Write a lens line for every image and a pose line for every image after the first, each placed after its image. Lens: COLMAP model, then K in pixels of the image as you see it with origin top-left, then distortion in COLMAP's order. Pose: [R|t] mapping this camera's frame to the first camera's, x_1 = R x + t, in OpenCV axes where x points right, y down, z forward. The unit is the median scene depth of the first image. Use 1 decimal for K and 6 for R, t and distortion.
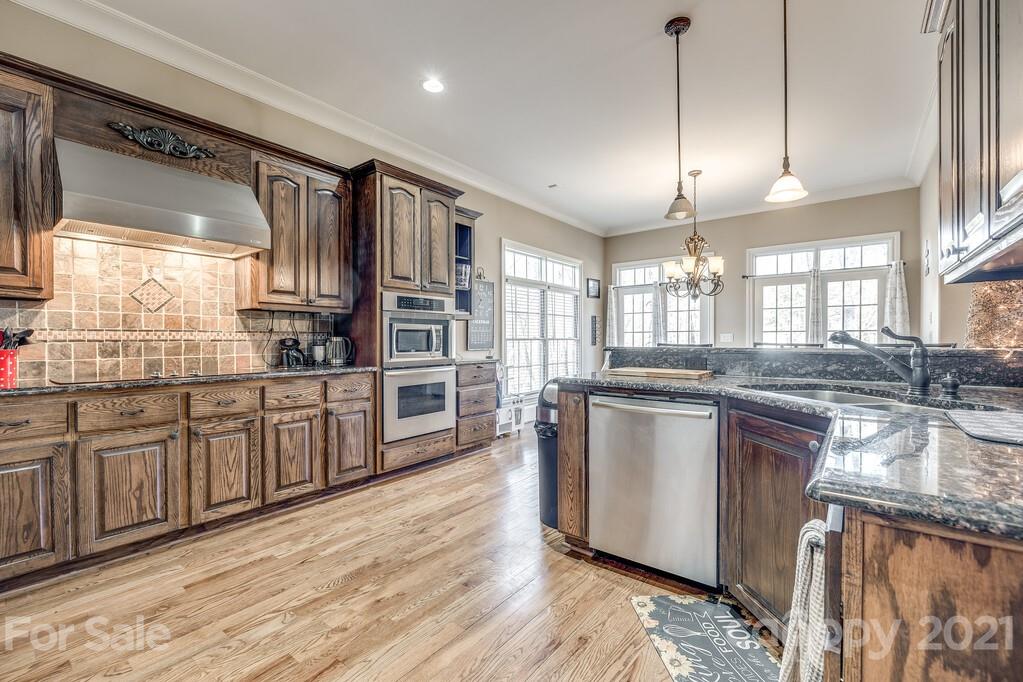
lens RADIAL K [[432.7, 0, 510.3], [0, 432.7, 345.1], [0, 0, 1]] dist [-0.004765, -0.000158]
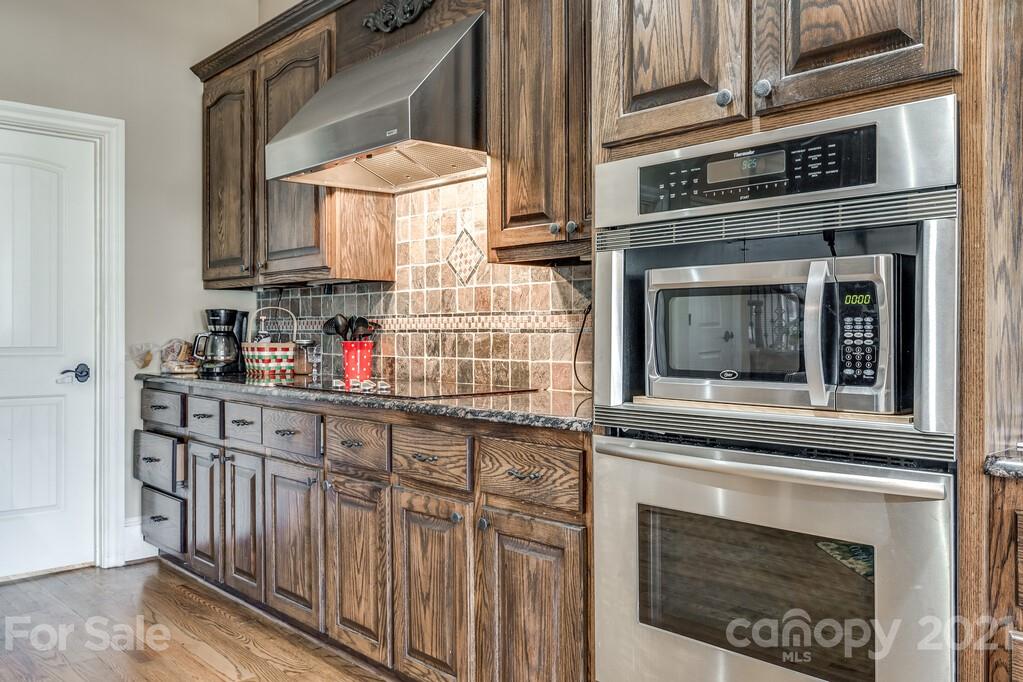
lens RADIAL K [[844.6, 0, 511.6], [0, 844.6, 337.7], [0, 0, 1]] dist [0.007360, 0.004710]
pose [[-0.153049, 0.012216, -0.988143, 0.320055], [-0.006561, 0.999889, 0.013377, -0.016077], [0.988197, 0.008530, -0.152952, 1.161764]]
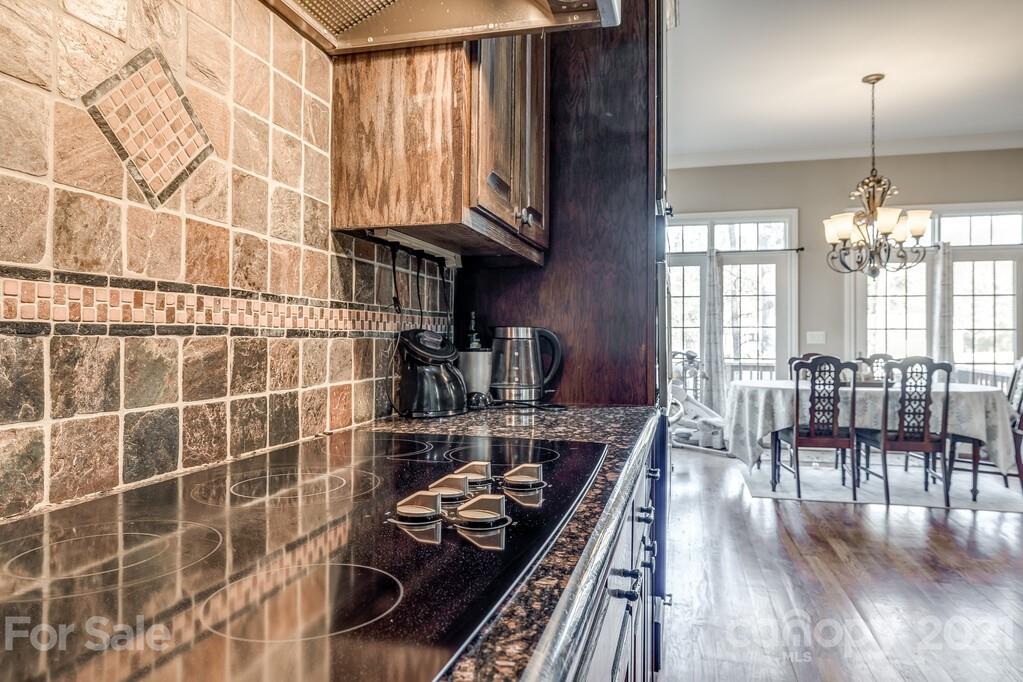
lens RADIAL K [[651.3, 0, 513.3], [0, 651.3, 335.5], [0, 0, 1]] dist [0.000235, -0.000485]
pose [[0.914094, 0.010793, 0.405358, -0.740002], [-0.005468, 0.999883, -0.014292, -0.004191], [-0.405465, 0.010848, 0.914046, 0.579192]]
